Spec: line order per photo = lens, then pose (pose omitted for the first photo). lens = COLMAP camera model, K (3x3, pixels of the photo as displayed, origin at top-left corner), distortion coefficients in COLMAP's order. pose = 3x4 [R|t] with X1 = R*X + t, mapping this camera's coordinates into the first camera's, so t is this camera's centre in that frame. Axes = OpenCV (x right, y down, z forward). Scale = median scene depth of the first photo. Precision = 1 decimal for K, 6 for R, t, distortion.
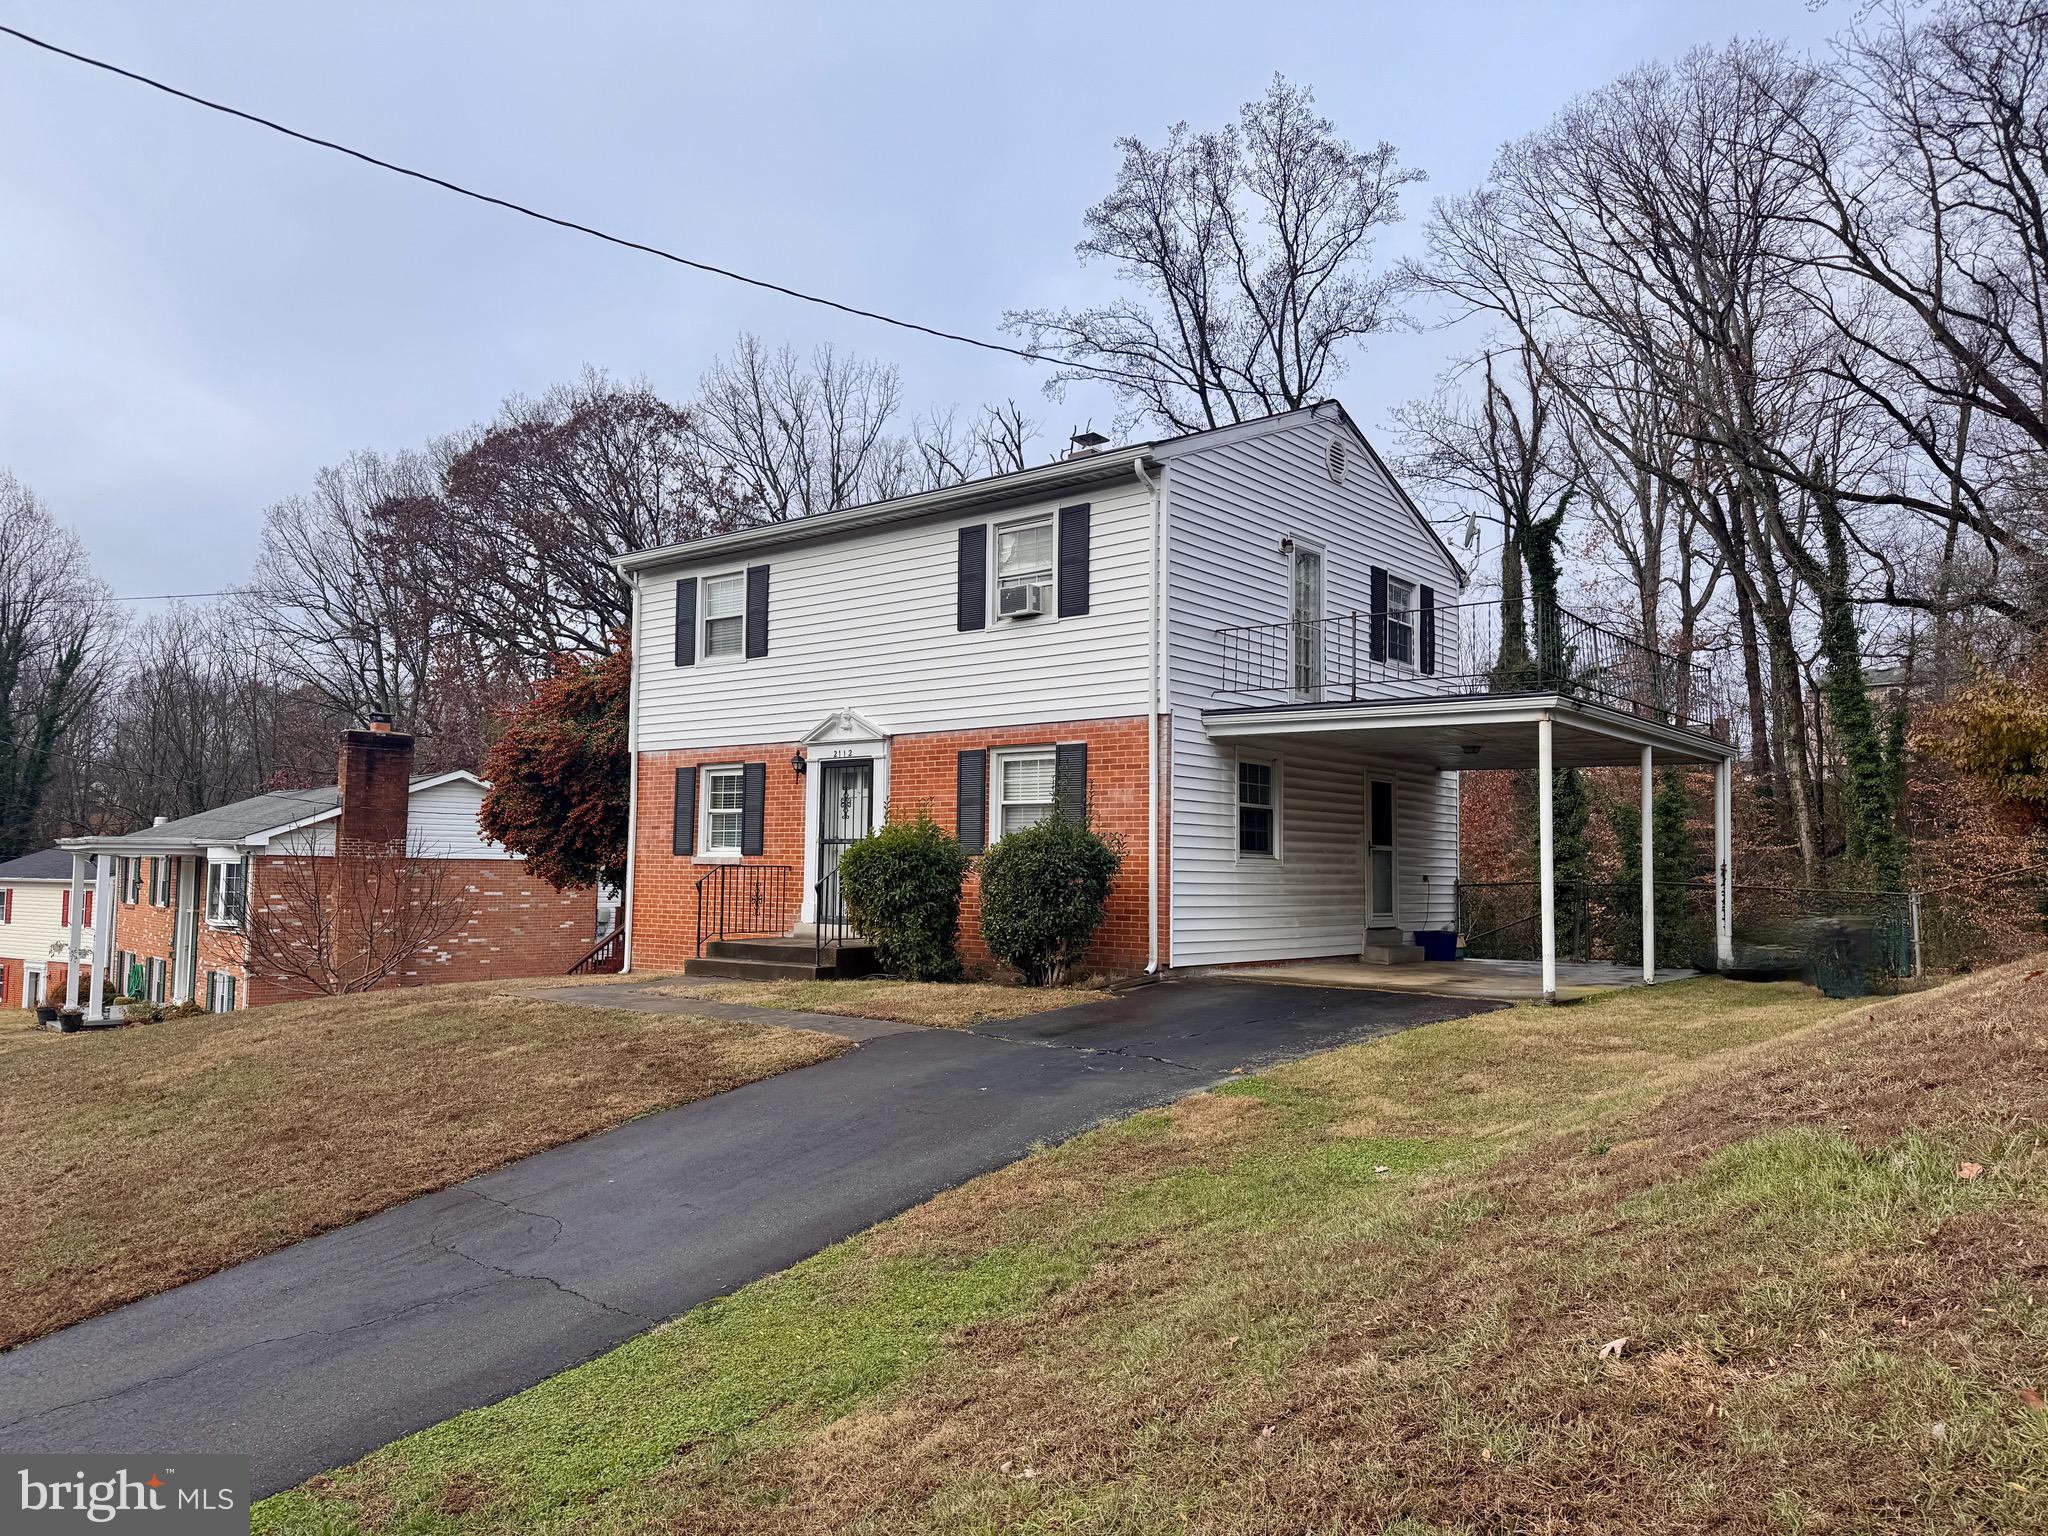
lens RADIAL K [[1427.0, 0, 1042.5], [0, 1427.0, 772.3], [0, 0, 1]] dist [0.114328, -0.170045]
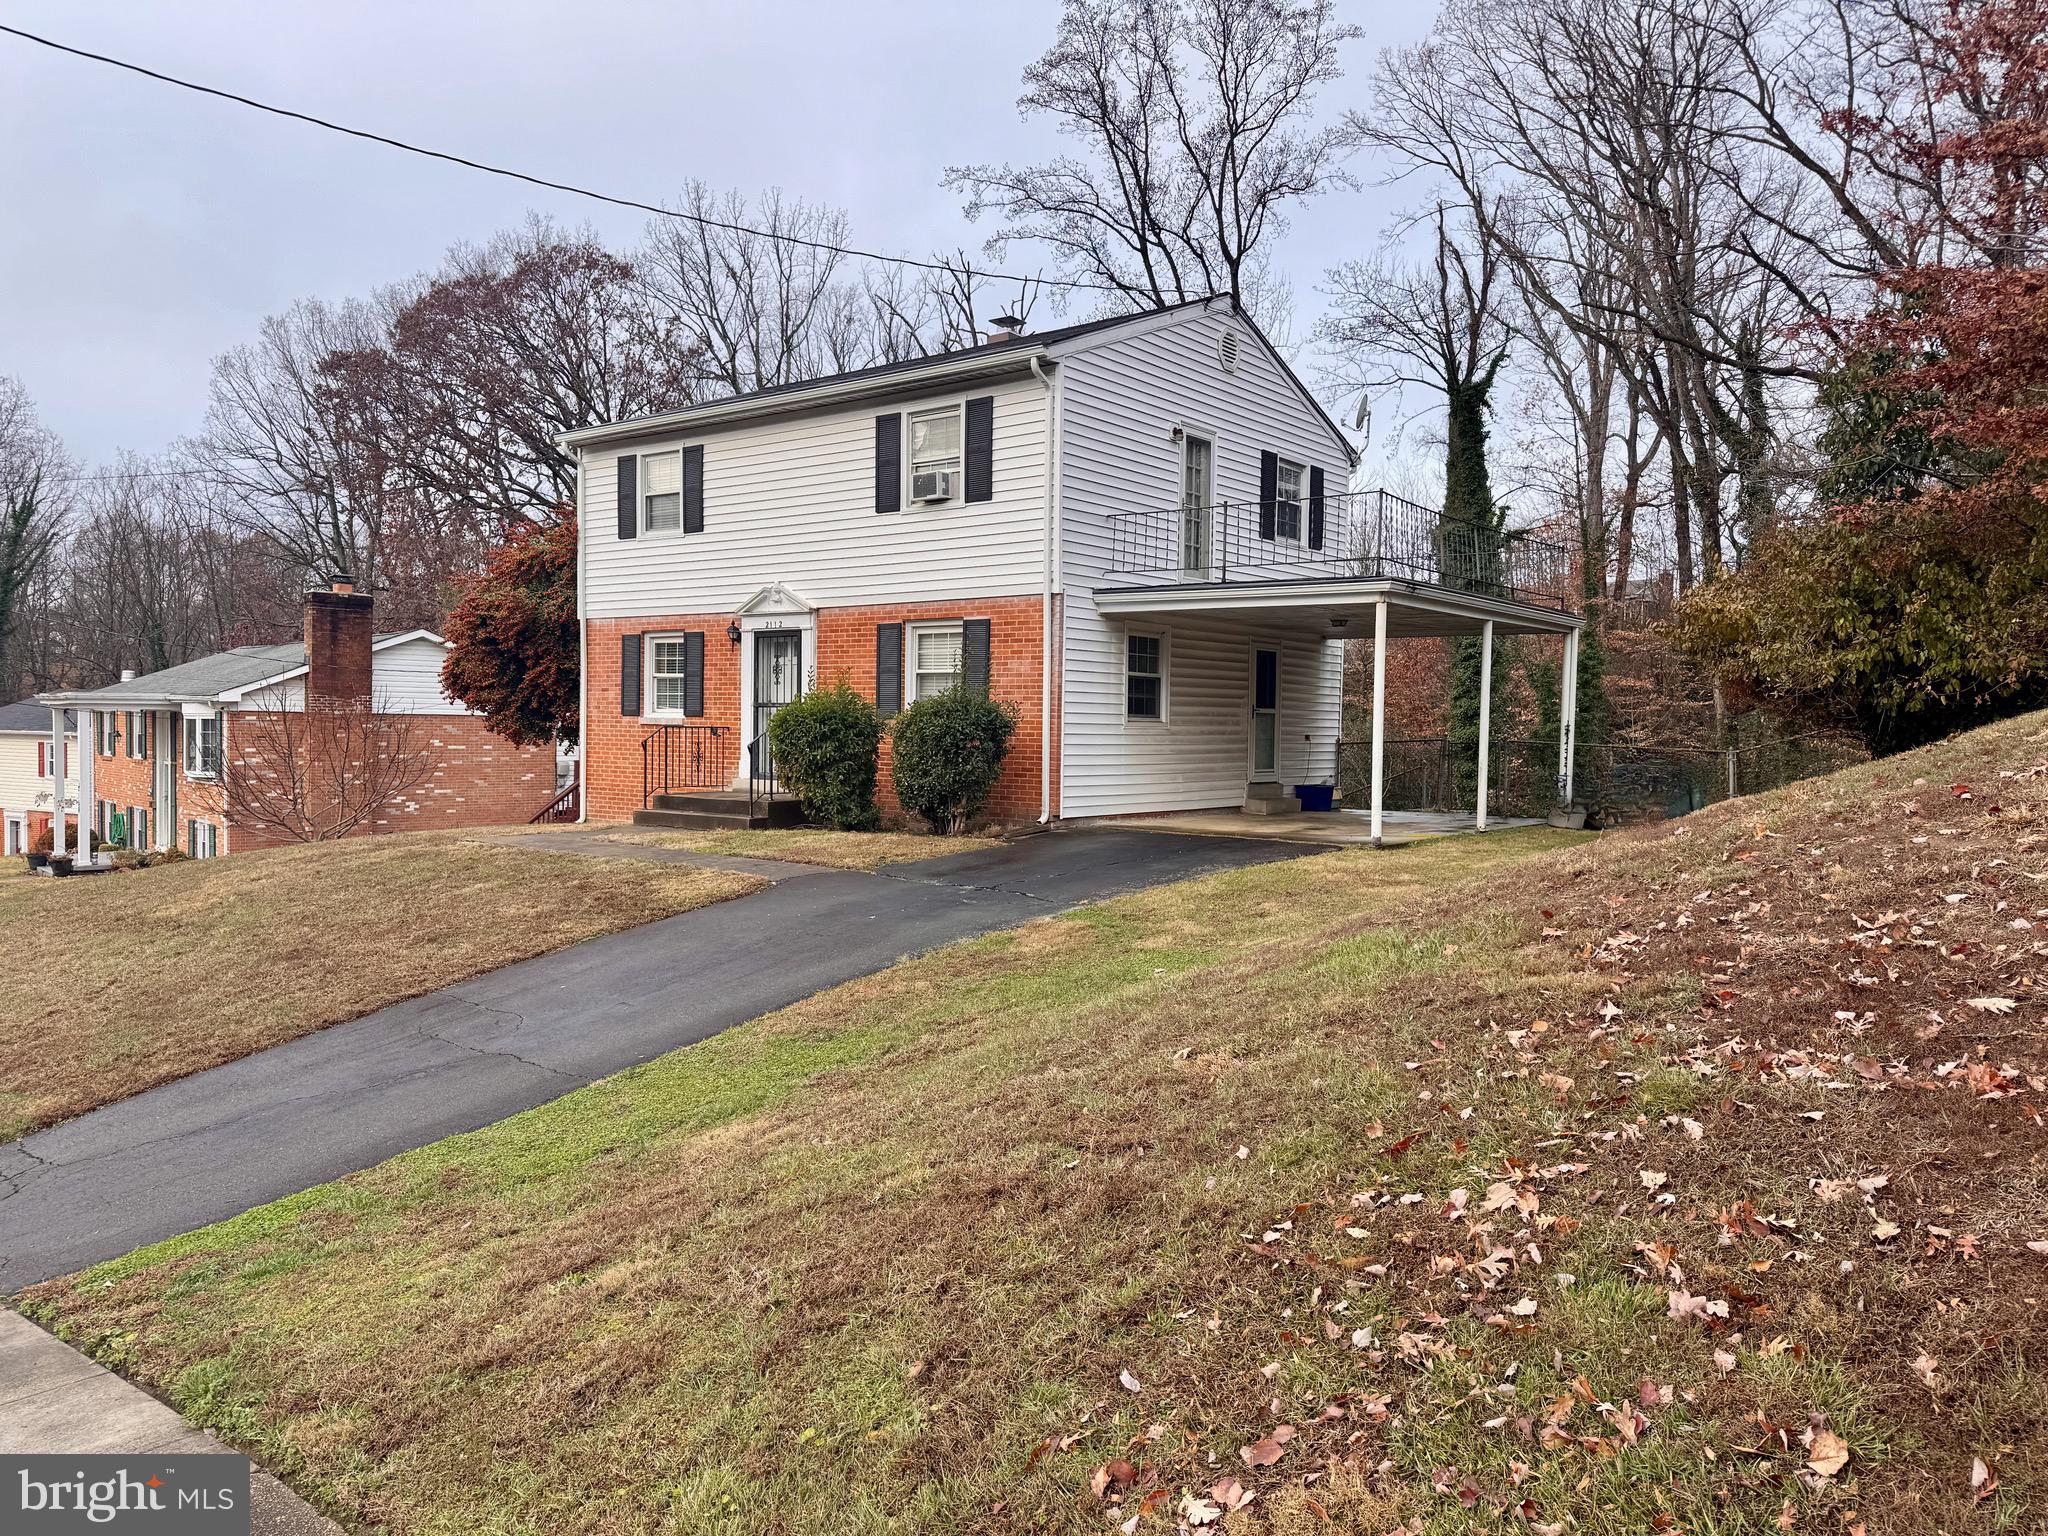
lens RADIAL K [[1426.5, 0, 1024.0], [0, 1426.5, 768.0], [0, 0, 1]] dist [0.141086, -0.241895]
pose [[0.999935, 0.000464, 0.011419, 0.038304], [-0.001607, 0.994959, 0.100268, -0.013899], [-0.011314, -0.100279, 0.994895, -0.101266]]
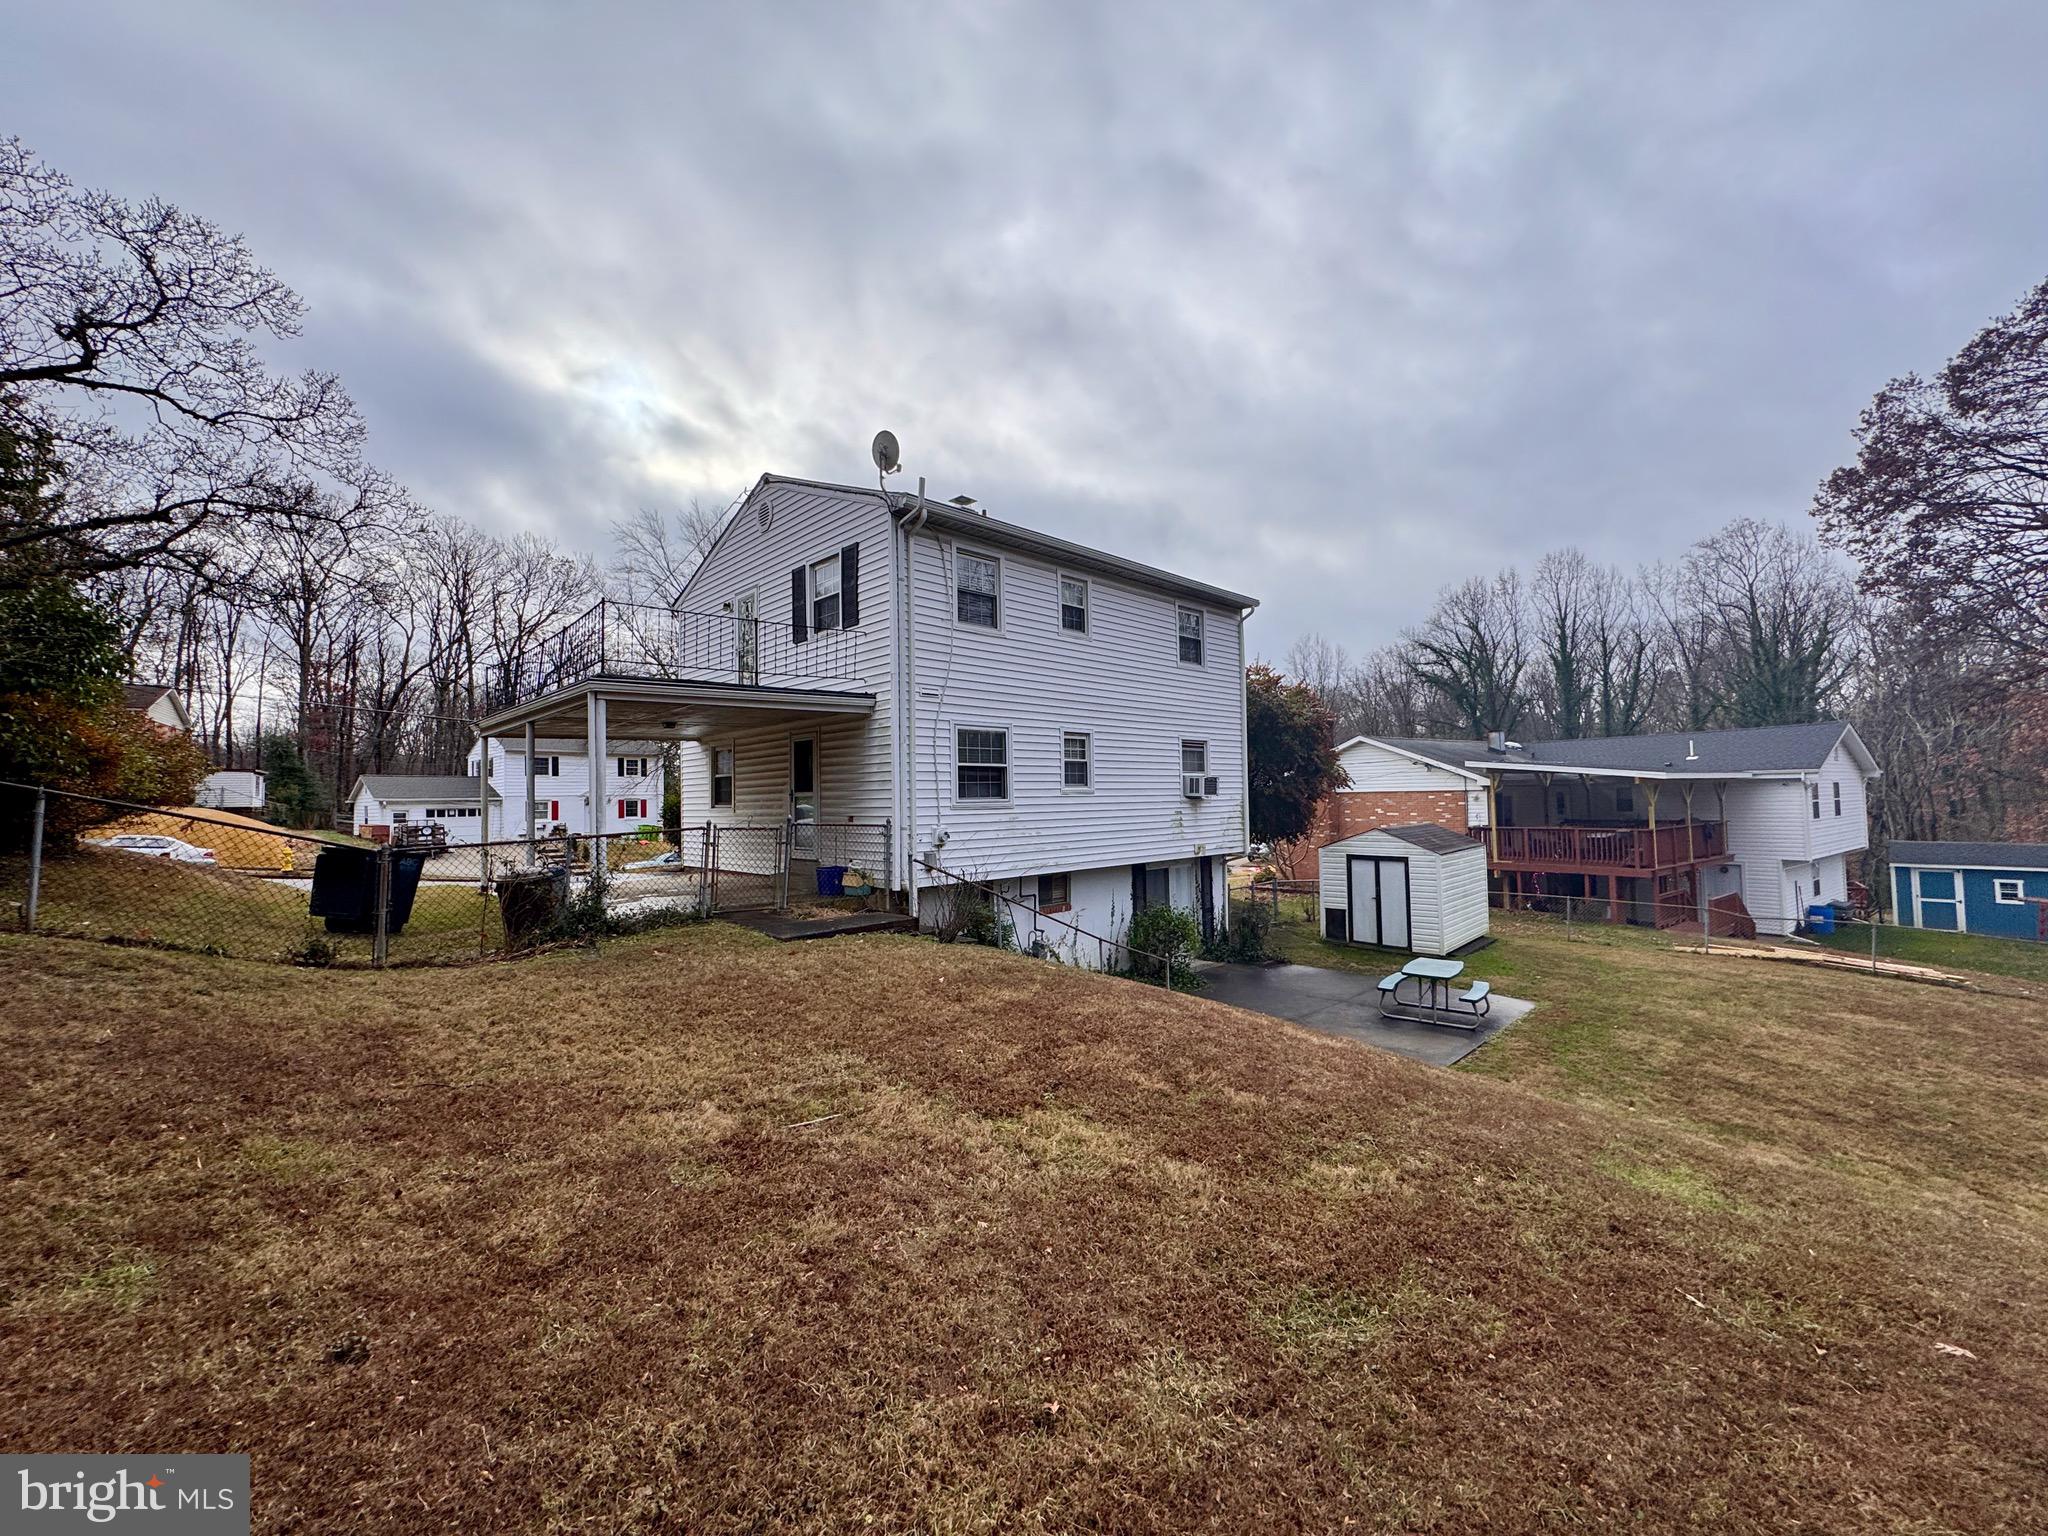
lens RADIAL K [[821.6, 0, 1024.0], [0, 821.6, 768.0], [0, 0, 1]] dist [0.002491, -0.000007]
pose [[-0.116784, -0.049272, -0.991934, 0.937257], [0.093737, 0.993763, -0.060399, 0.093864], [0.988724, -0.100035, -0.111437, 1.294847]]
